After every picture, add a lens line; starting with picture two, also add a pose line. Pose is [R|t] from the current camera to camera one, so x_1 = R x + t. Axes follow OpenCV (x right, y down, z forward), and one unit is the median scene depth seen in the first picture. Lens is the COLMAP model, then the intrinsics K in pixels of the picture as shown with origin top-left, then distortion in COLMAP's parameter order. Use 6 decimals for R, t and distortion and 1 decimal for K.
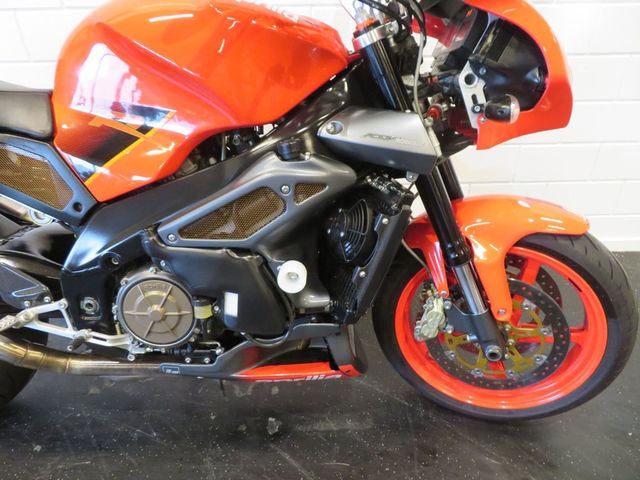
lens RADIAL K [[459.4, 0, 318.7], [0, 459.4, 236.5], [0, 0, 1]] dist [-0.013221, 0.009718]
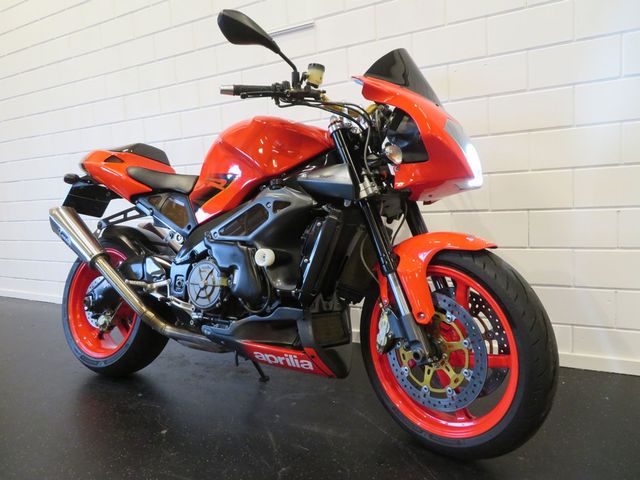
lens RADIAL K [[459.4, 0, 316.4], [0, 459.4, 233.3], [0, 0, 1]] dist [-0.013221, 0.009718]
pose [[0.865509, 0.009222, -0.500808, 0.806104], [-0.218406, 0.906726, -0.360760, 0.491459], [0.450768, 0.421620, 0.786794, -0.199871]]
